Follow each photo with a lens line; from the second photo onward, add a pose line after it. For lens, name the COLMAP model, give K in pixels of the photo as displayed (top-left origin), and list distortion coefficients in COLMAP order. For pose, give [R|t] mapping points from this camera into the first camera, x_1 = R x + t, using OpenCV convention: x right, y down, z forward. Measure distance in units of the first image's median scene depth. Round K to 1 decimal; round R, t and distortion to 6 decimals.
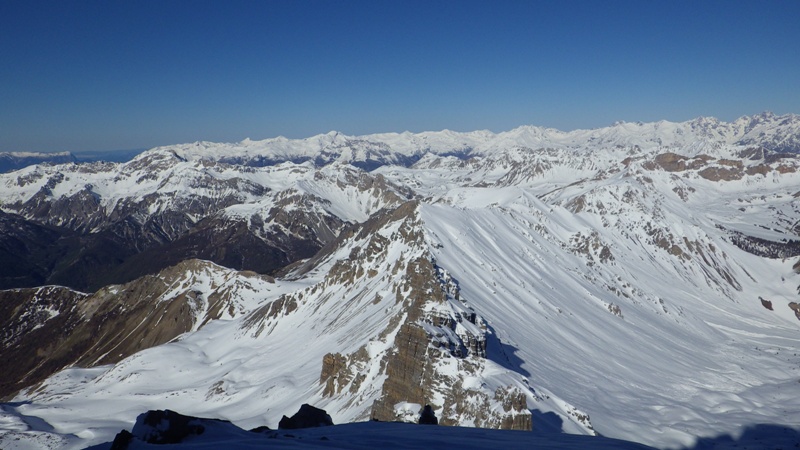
lens RADIAL K [[657.6, 0, 403.9], [0, 657.6, 237.7], [0, 0, 1]] dist [-0.001360, 0.004456]
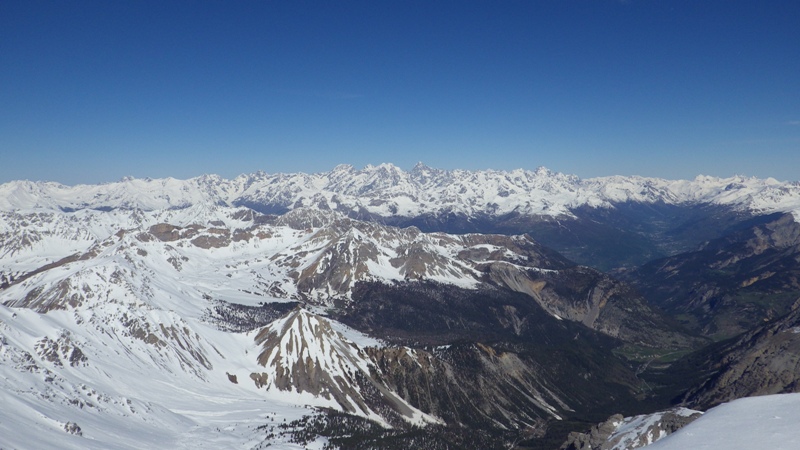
lens RADIAL K [[657.6, 0, 395.3], [0, 657.6, 224.2], [0, 0, 1]] dist [-0.001360, 0.004456]
pose [[0.769043, -0.027515, 0.638605, 0.045479], [0.090121, 0.993761, -0.065711, -0.056302], [-0.632812, 0.108086, 0.766724, -0.066421]]
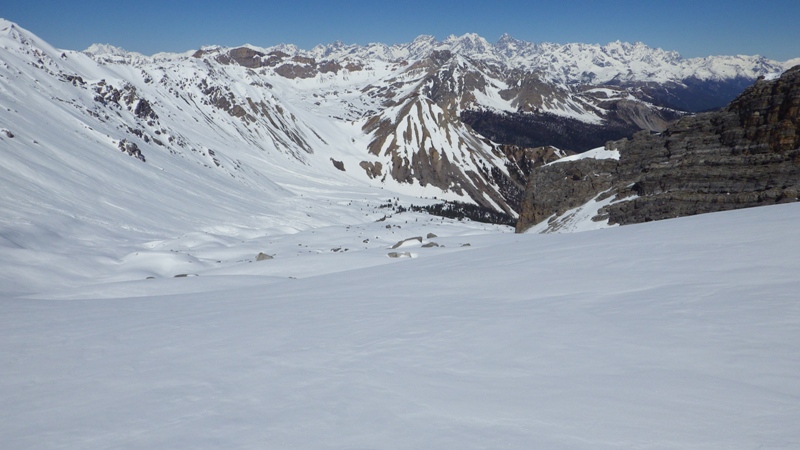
lens RADIAL K [[657.6, 0, 397.1], [0, 657.6, 231.1], [0, 0, 1]] dist [-0.001360, 0.004456]
pose [[0.834807, -0.109603, 0.539522, 0.114715], [0.060174, 0.992277, 0.108472, 0.087435], [-0.547244, -0.058088, 0.834955, 0.187382]]
